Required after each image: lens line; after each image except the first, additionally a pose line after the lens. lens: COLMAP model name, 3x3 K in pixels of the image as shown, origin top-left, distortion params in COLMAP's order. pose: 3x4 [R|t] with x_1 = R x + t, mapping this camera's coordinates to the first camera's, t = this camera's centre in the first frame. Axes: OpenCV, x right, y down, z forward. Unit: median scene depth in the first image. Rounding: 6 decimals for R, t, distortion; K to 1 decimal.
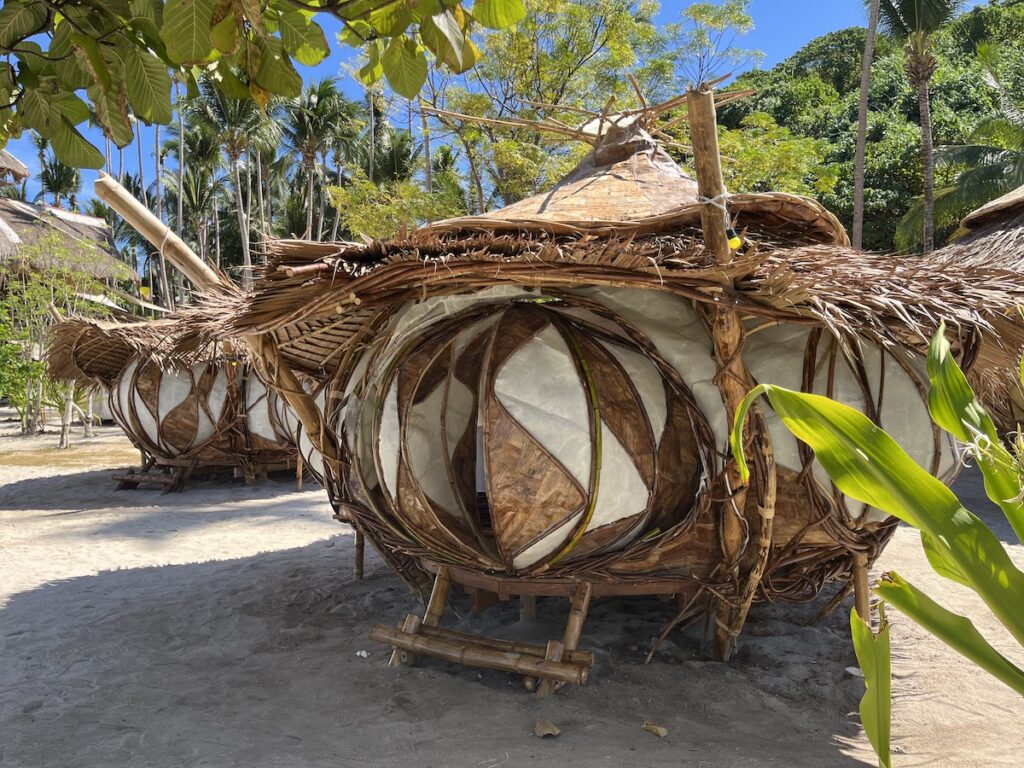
lens RADIAL K [[764.5, 0, 516.2], [0, 764.5, 383.3], [0, 0, 1]] dist [0.033350, -0.031860]
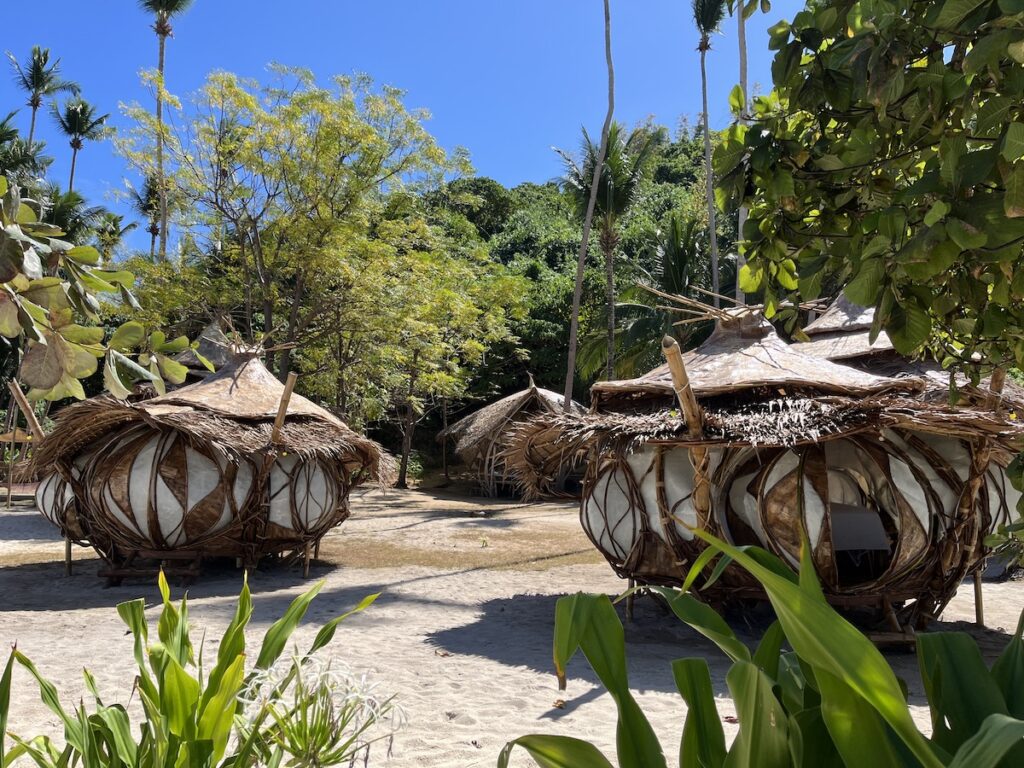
lens RADIAL K [[764.5, 0, 514.4], [0, 764.5, 383.4], [0, 0, 1]] dist [0.033350, -0.031860]
pose [[0.866909, 0.076695, 0.492531, -1.385420], [-0.015806, 0.991825, -0.126624, 0.014660], [-0.498216, 0.101987, 0.861034, -0.153712]]
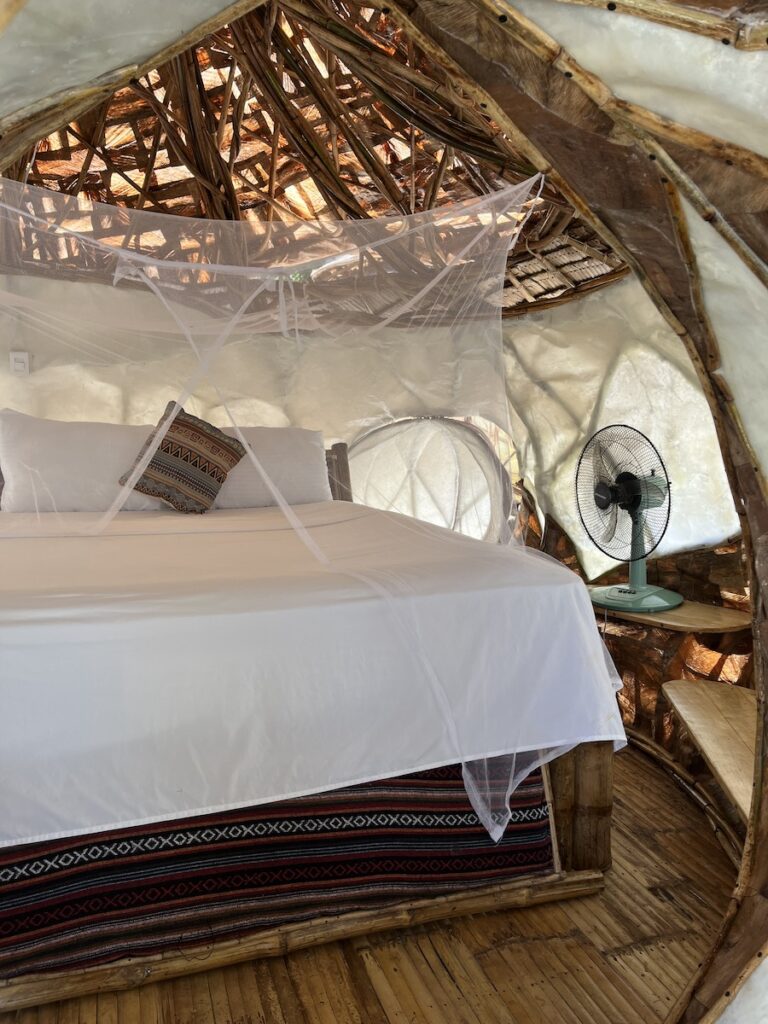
lens RADIAL K [[764.5, 0, 387.2], [0, 764.5, 521.6], [0, 0, 1]] dist [0.033350, -0.031860]
pose [[0.676645, -0.063987, 0.733524, -0.108253], [-0.009094, 0.995415, 0.095222, 0.000988], [-0.736253, -0.071102, 0.672960, 0.812230]]
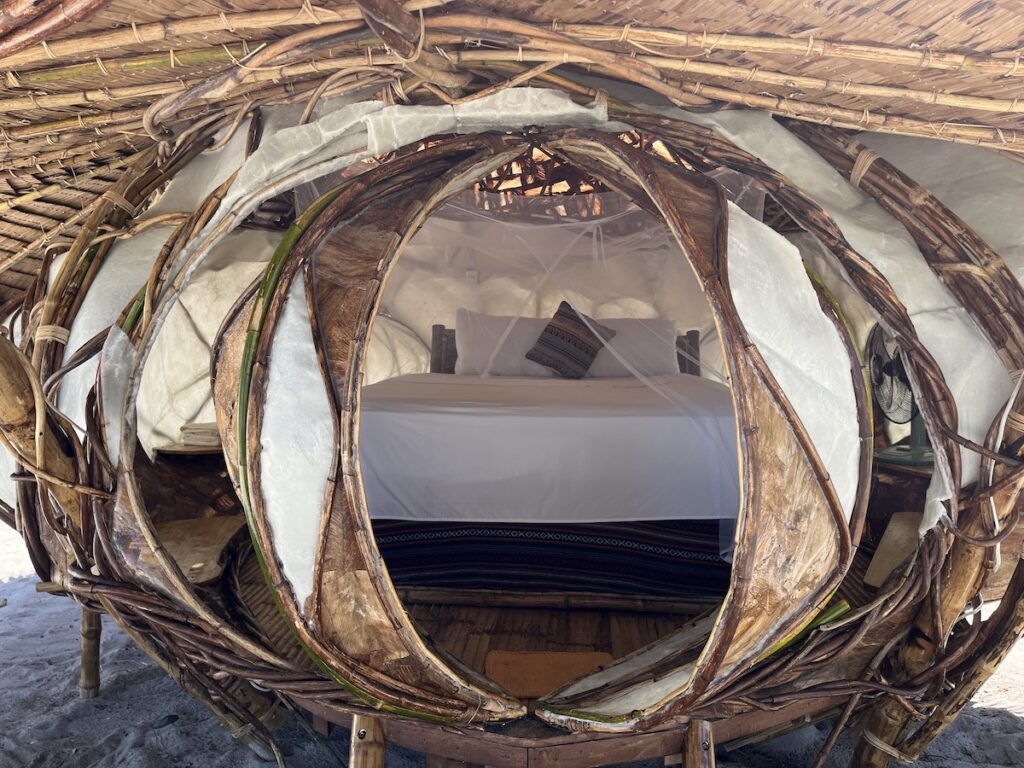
lens RADIAL K [[764.5, 0, 508.4], [0, 764.5, 377.5], [0, 0, 1]] dist [0.033350, -0.031860]
pose [[0.921351, -0.003886, 0.388711, -0.180309], [-0.014051, 0.998964, 0.043293, 0.019026], [-0.388477, -0.045349, 0.920342, 0.519904]]
